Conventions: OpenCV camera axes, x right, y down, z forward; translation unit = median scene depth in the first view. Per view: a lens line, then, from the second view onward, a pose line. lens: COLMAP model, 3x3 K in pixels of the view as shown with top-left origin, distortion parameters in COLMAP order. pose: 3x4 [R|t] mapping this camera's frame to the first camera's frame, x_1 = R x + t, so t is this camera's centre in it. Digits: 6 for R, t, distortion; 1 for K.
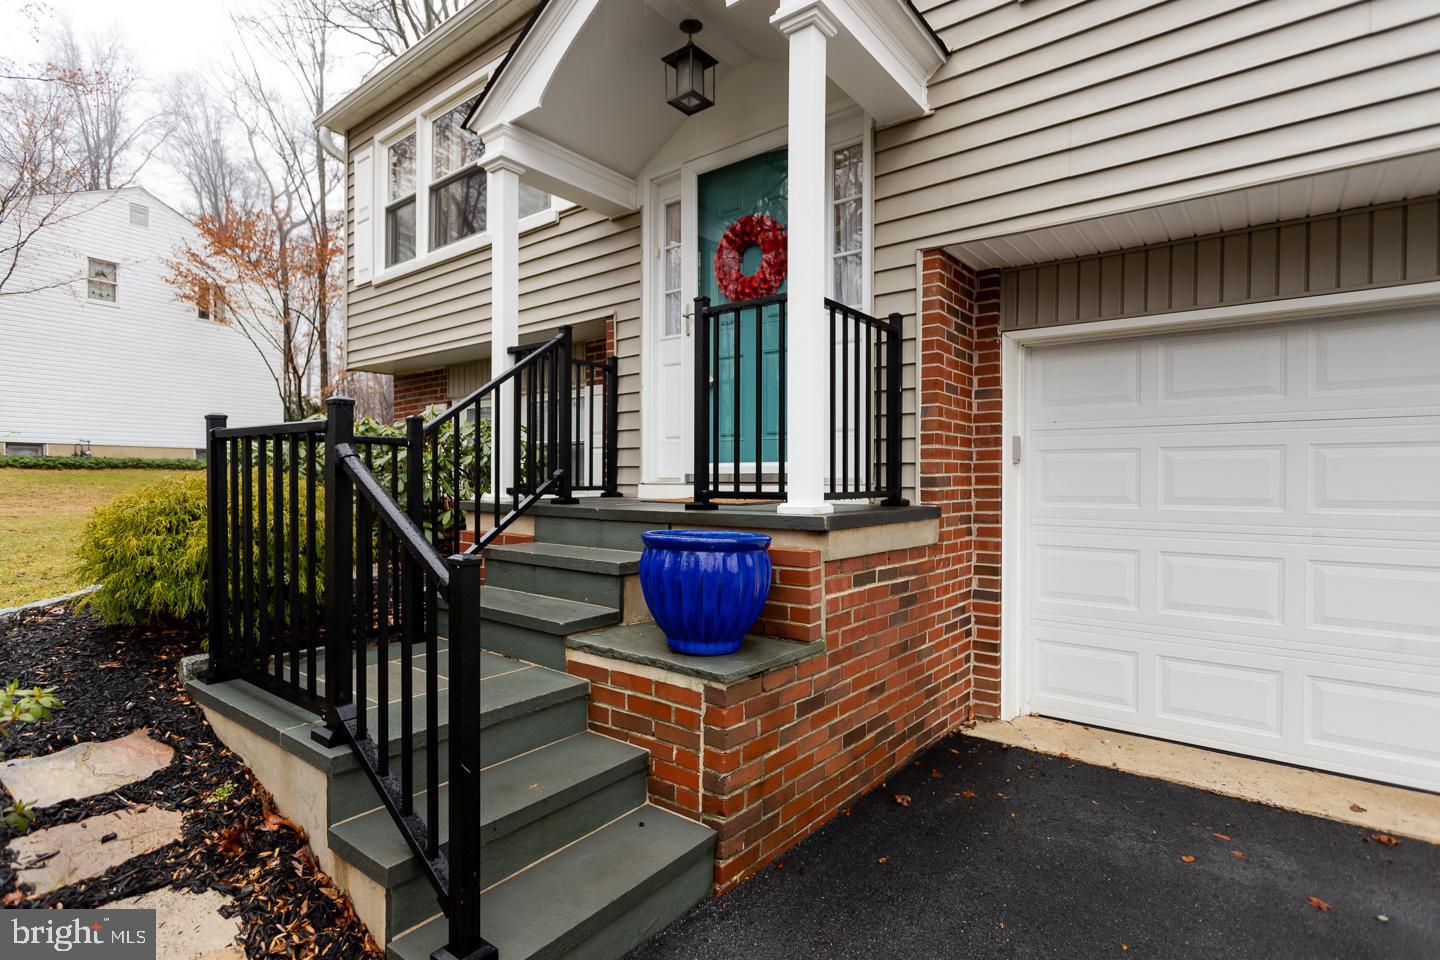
lens RADIAL K [[717.1, 0, 698.3], [0, 717.1, 483.5], [0, 0, 1]] dist [-0.001758, 0.001420]
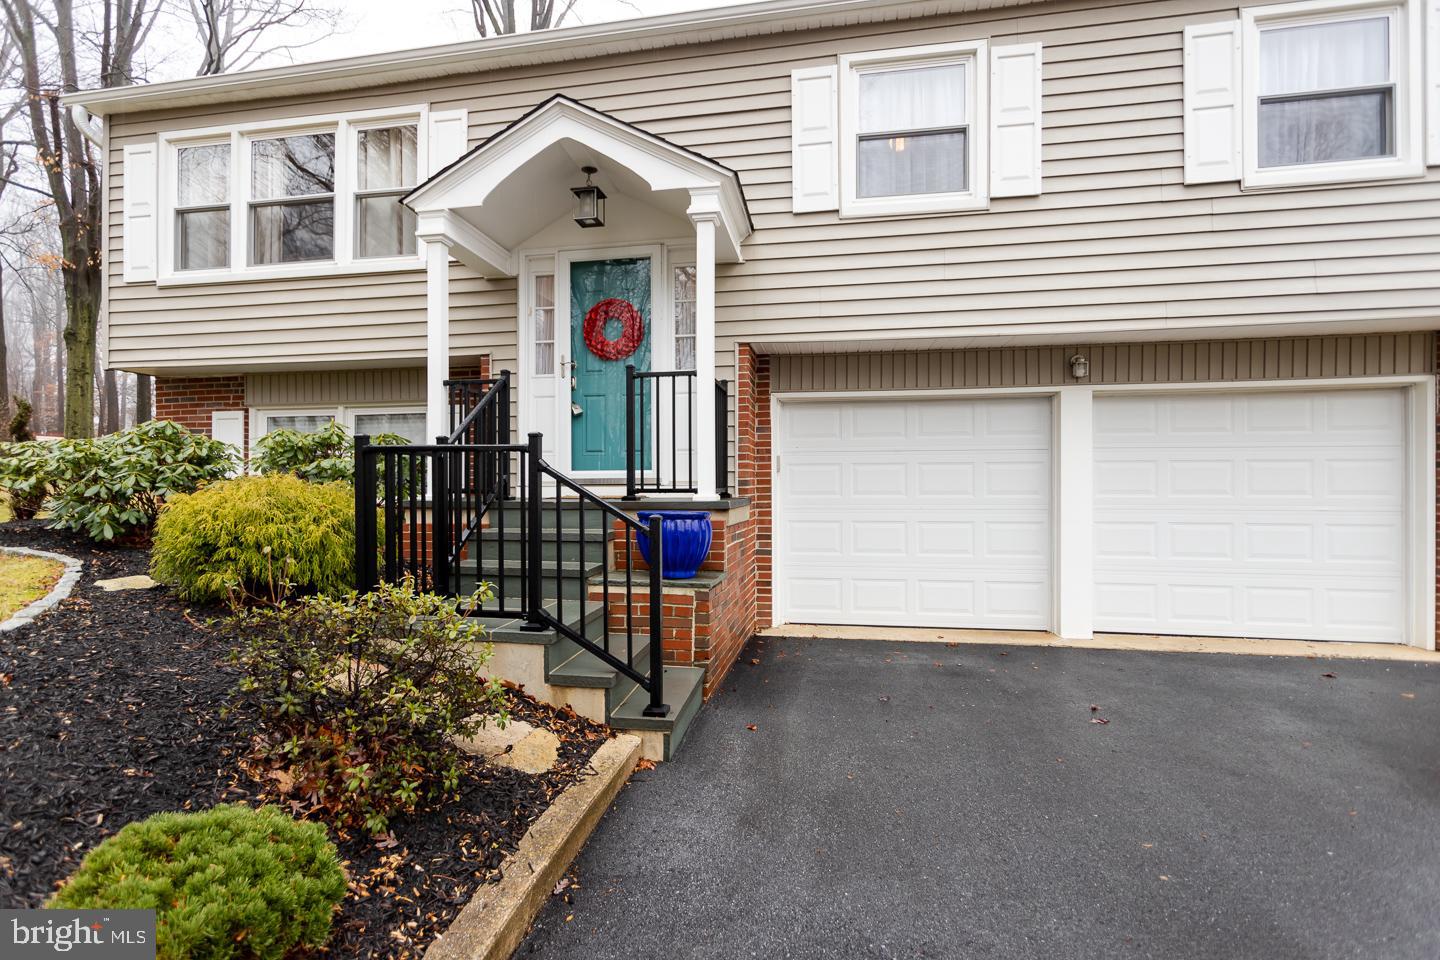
lens RADIAL K [[717.1, 0, 698.3], [0, 717.1, 483.5], [0, 0, 1]] dist [-0.001758, 0.001420]
pose [[0.879827, -0.004324, 0.475275, -0.513085], [0.009397, 0.999921, -0.008298, 0.011092], [-0.475201, 0.011767, 0.879798, -0.376494]]
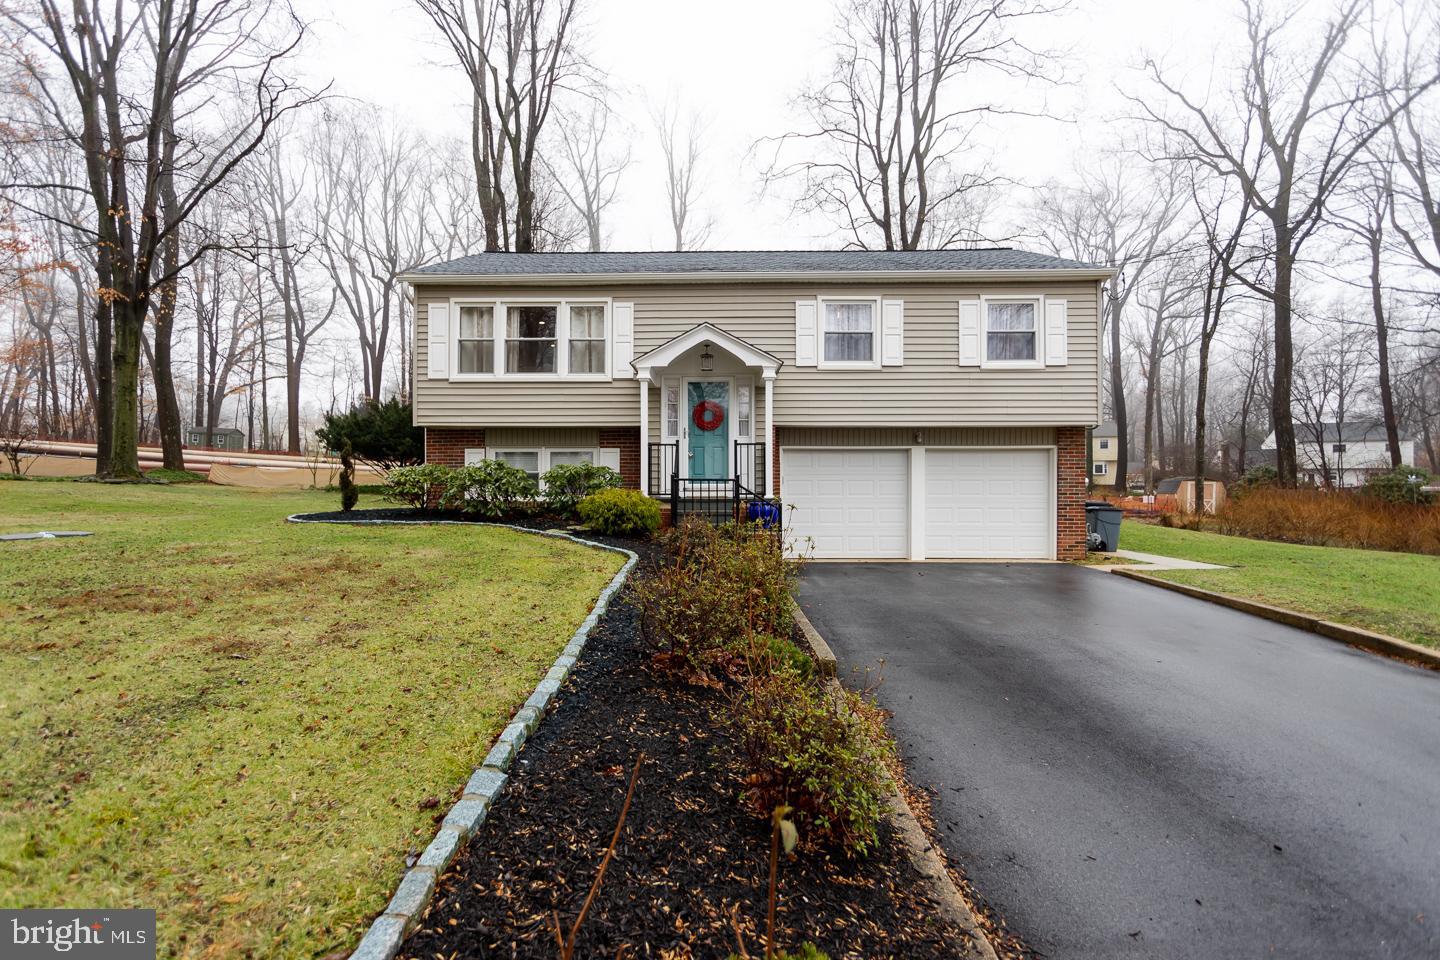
lens RADIAL K [[717.1, 0, 698.3], [0, 717.1, 483.5], [0, 0, 1]] dist [-0.001758, 0.001420]
pose [[0.789567, -0.004910, 0.613644, -1.992177], [0.009398, 0.999947, -0.004091, -0.021565], [-0.613592, 0.008997, 0.789572, -1.465194]]
